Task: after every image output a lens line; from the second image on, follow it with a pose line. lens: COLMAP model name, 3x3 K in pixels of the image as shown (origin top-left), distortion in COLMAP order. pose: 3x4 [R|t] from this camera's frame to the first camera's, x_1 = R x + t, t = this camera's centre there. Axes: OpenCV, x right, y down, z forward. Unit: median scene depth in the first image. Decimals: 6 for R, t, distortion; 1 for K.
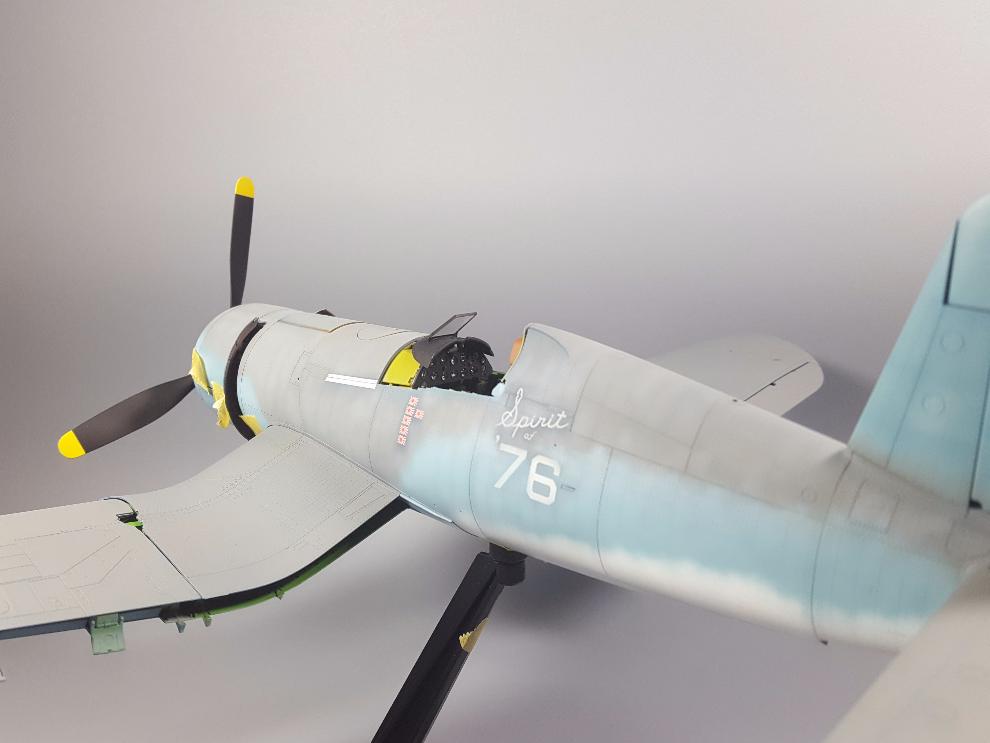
lens RADIAL K [[1020.7, 0, 464.6], [0, 1020.7, 372.4], [0, 0, 1]] dist [0.160568, -0.012308]
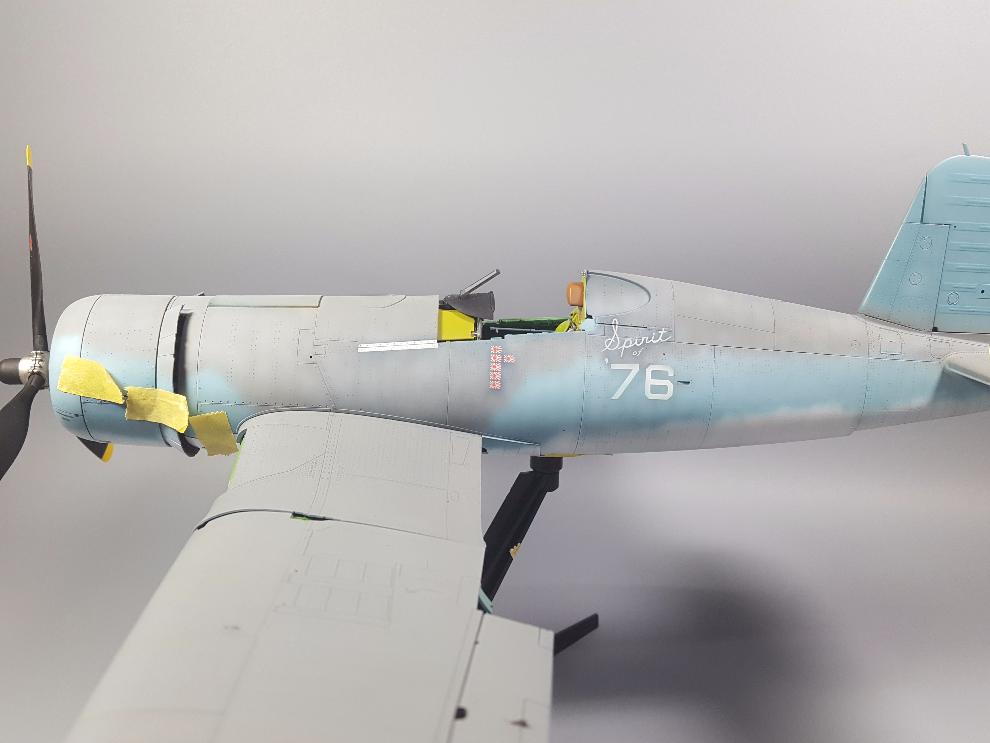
lens RADIAL K [[1020.7, 0, 464.6], [0, 1020.7, 372.4], [0, 0, 1]] dist [0.160568, -0.012308]
pose [[0.602037, -0.147942, 0.784643, -1.046784], [0.140866, 0.986951, 0.078003, -0.043463], [-0.785944, 0.063569, 0.615021, 0.358053]]
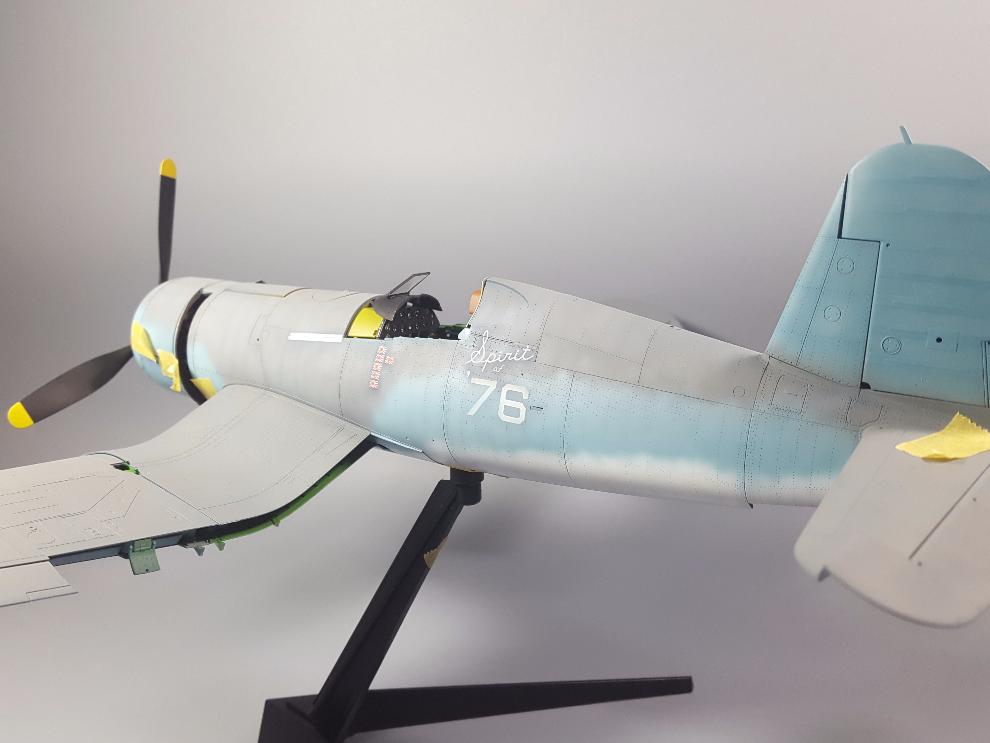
lens RADIAL K [[1022.1, 0, 461.3], [0, 1022.1, 371.8], [0, 0, 1]] dist [0.196393, 0.010047]
pose [[0.982284, -0.042431, 0.182531, -0.188689], [0.042367, 0.999093, 0.004251, 0.056149], [-0.182546, 0.003557, 0.983191, -0.159950]]
